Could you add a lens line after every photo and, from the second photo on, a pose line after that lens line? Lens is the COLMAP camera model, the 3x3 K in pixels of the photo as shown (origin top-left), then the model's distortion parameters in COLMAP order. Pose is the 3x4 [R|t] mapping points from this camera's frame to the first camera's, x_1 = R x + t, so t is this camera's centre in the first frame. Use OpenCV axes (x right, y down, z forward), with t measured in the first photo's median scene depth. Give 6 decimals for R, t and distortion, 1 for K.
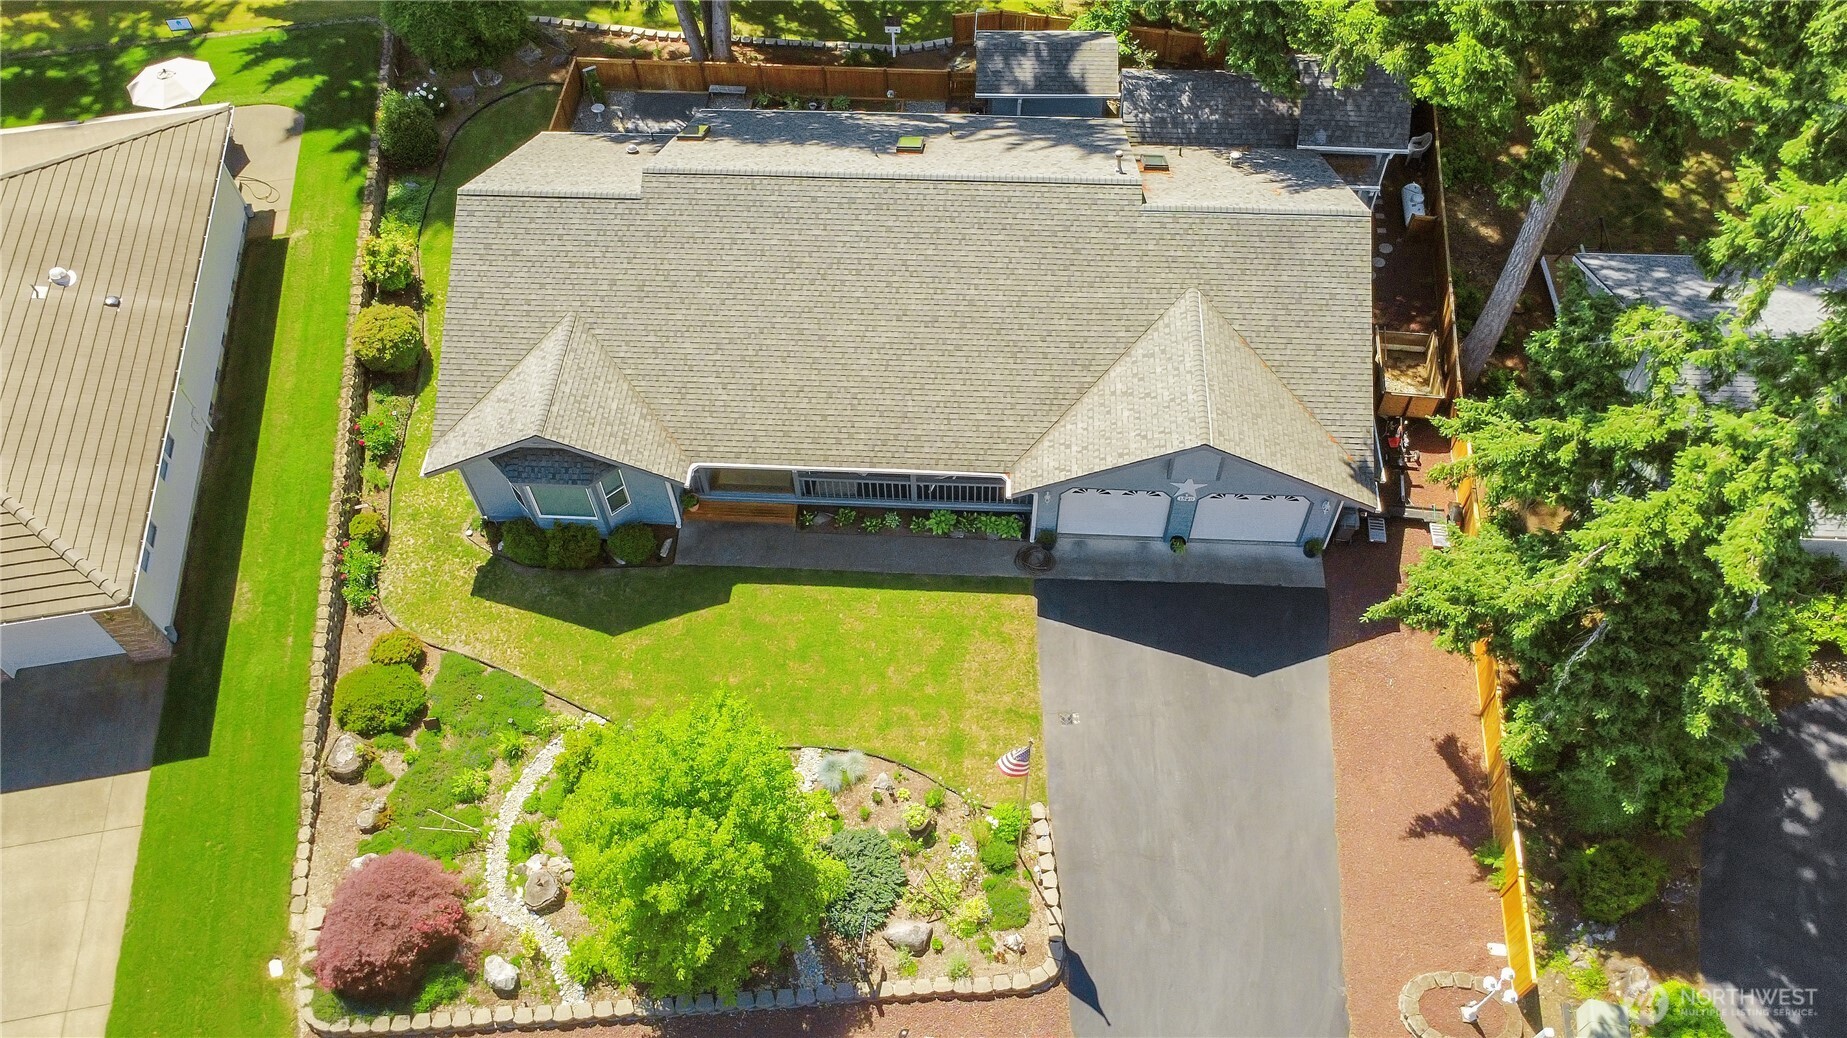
lens RADIAL K [[1344.4, 0, 921.4], [0, 1344.4, 525.0], [0, 0, 1]] dist [-0.007231, 0.005659]
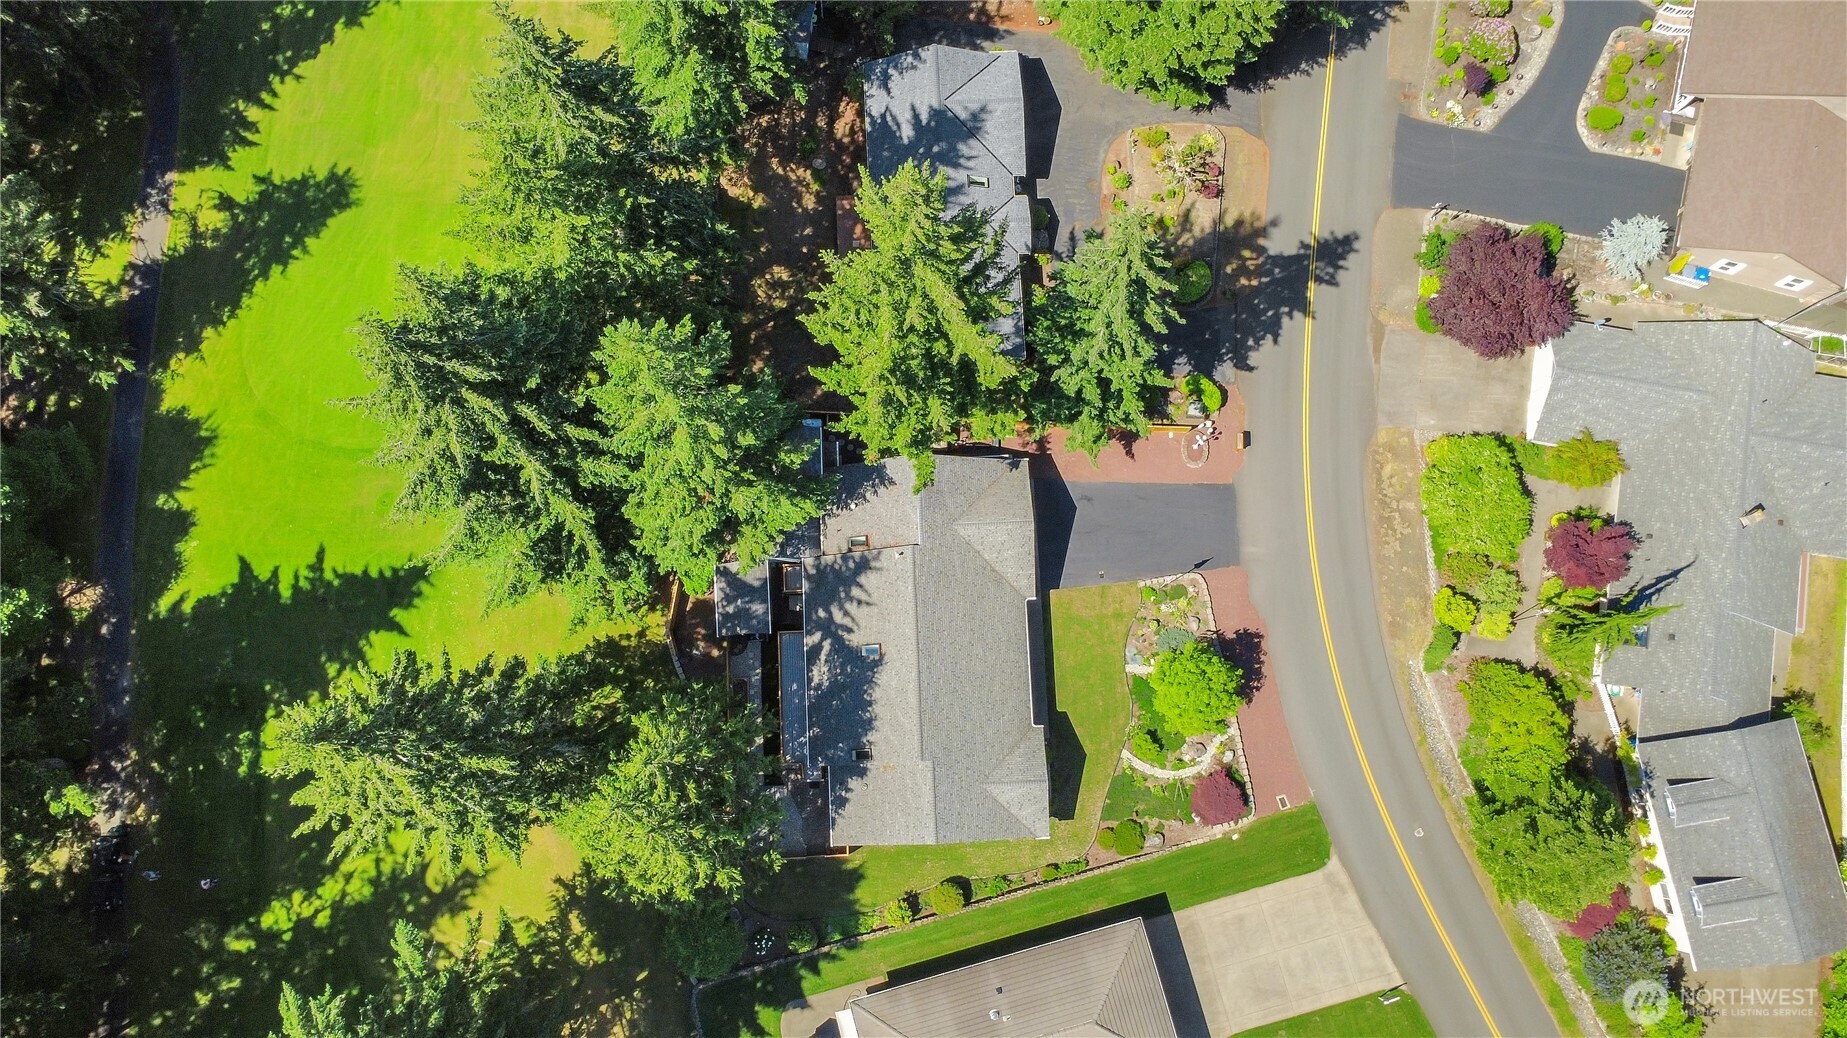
lens RADIAL K [[1344.4, 0, 921.6], [0, 1344.4, 518.5], [0, 0, 1]] dist [-0.007231, 0.005659]
pose [[-0.103655, -0.973960, 0.201639, -0.284348], [0.809975, 0.034997, 0.585419, -1.719322], [-0.577232, 0.224004, 0.785255, -0.930146]]
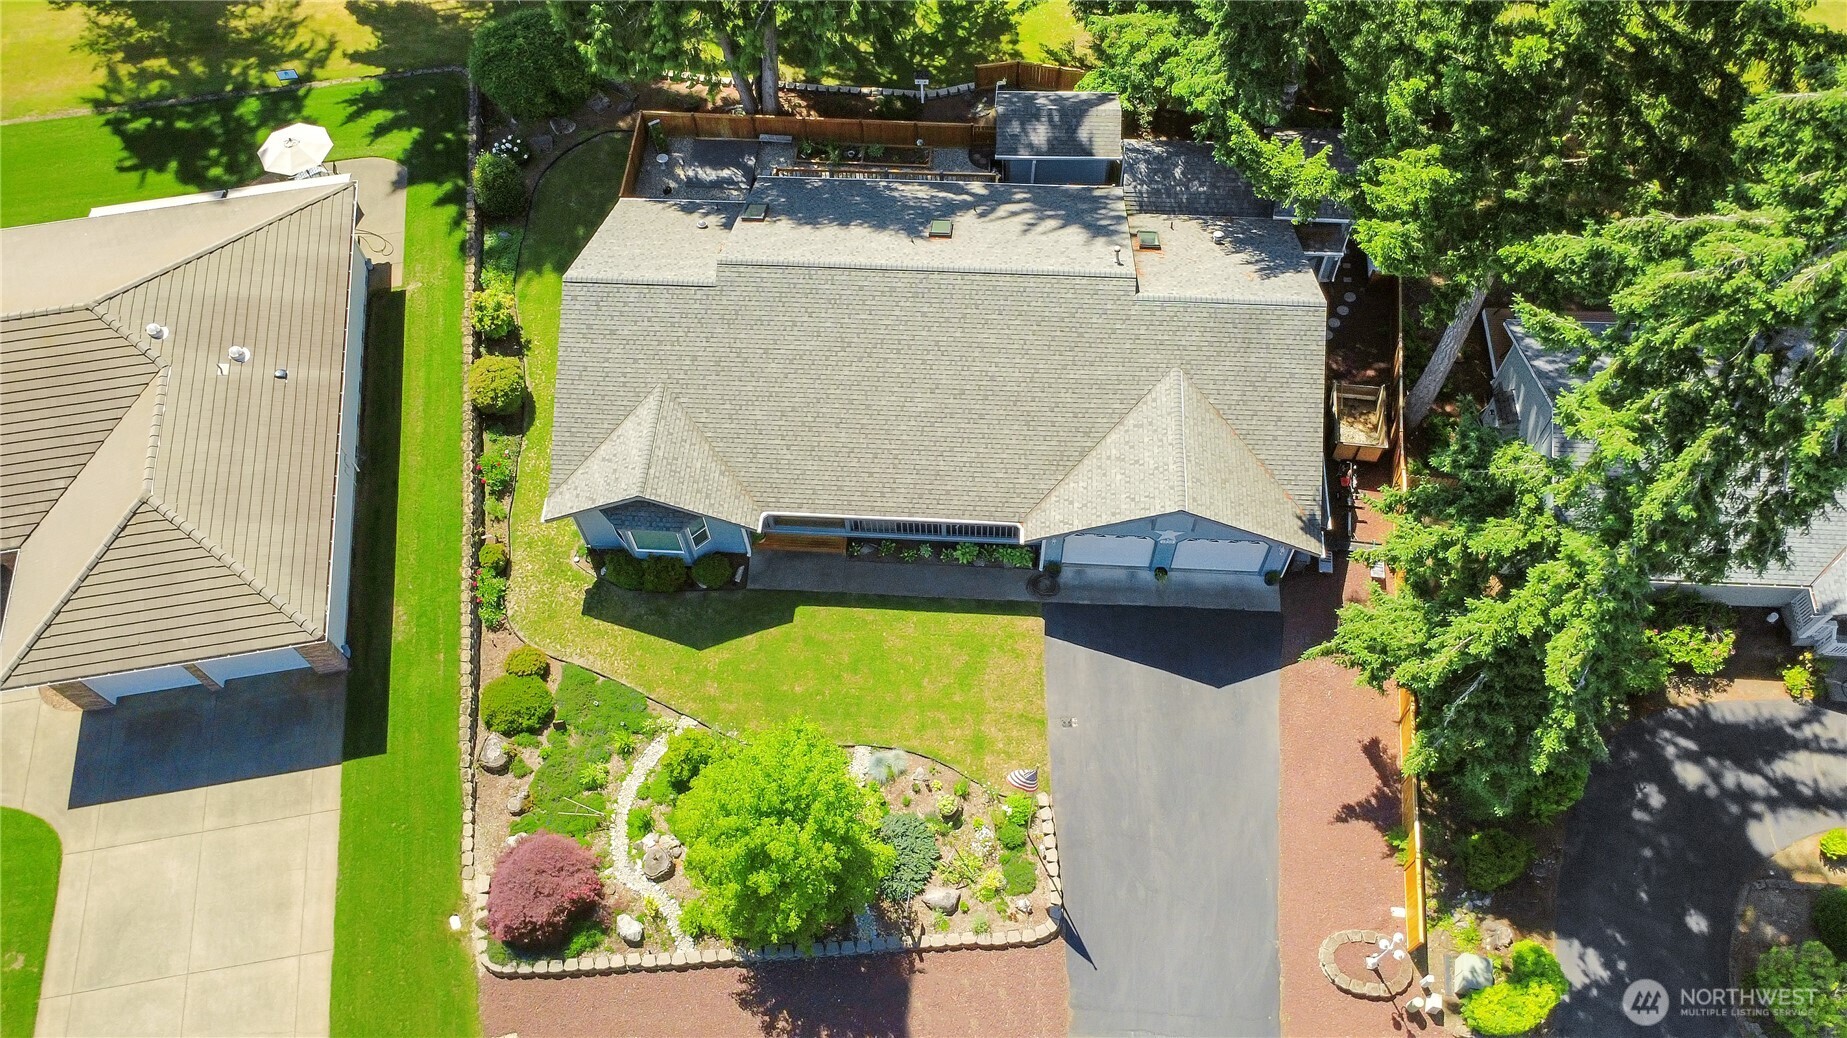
lens RADIAL K [[1344.4, 0, 922.0], [0, 1344.4, 526.5], [0, 0, 1]] dist [-0.007231, 0.005659]
pose [[0.999969, 0.001957, -0.007563, -0.017382], [-0.001231, 0.995485, 0.094911, -0.153599], [0.007714, -0.094899, 0.995457, -0.222793]]
